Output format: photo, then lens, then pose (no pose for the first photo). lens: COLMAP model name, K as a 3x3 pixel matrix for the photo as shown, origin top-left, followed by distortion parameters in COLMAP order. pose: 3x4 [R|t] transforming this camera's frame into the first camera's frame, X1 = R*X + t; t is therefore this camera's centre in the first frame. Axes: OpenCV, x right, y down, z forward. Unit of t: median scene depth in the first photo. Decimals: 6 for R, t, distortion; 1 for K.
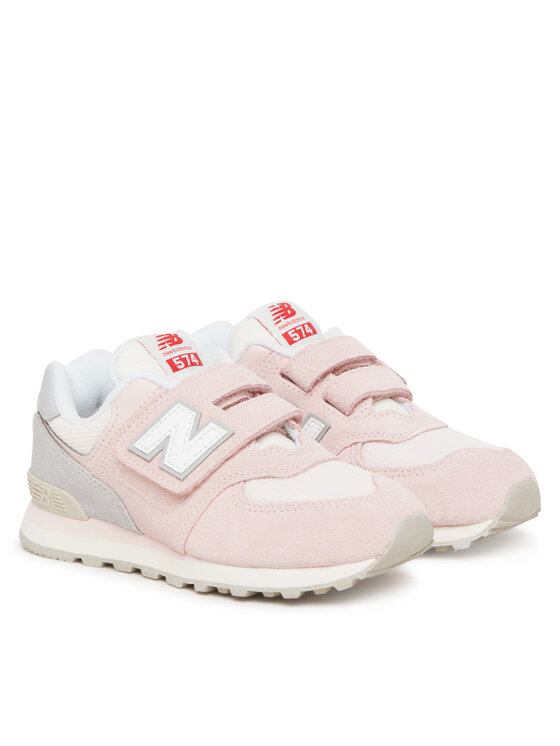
lens RADIAL K [[1952.3, 0, 280.0], [0, 1952.3, 373.0], [0, 0, 1]] dist [-0.020937, -0.053376]
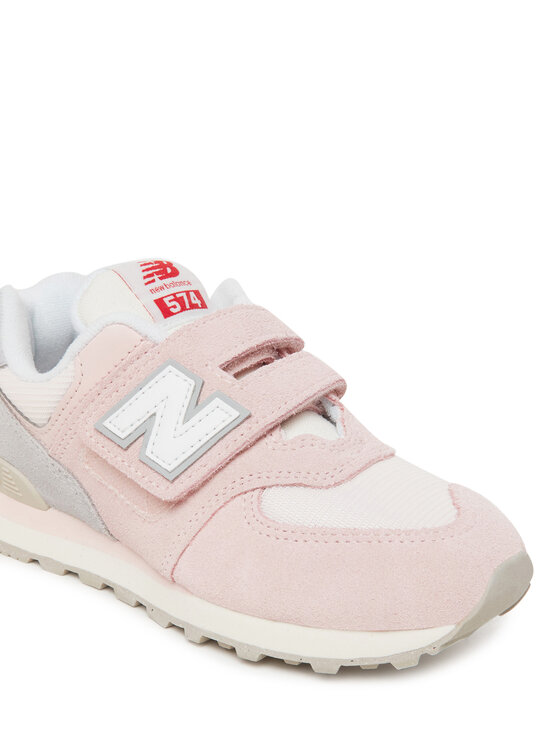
lens RADIAL K [[1283.5, 0, 281.2], [0, 1283.5, 524.6], [0, 0, 1]] dist [0.008174, -0.043168]
pose [[0.998995, 0.042752, 0.013470, -0.016834], [-0.044629, 0.976655, 0.210125, -0.026228], [-0.004173, -0.210515, 0.977582, 0.549960]]
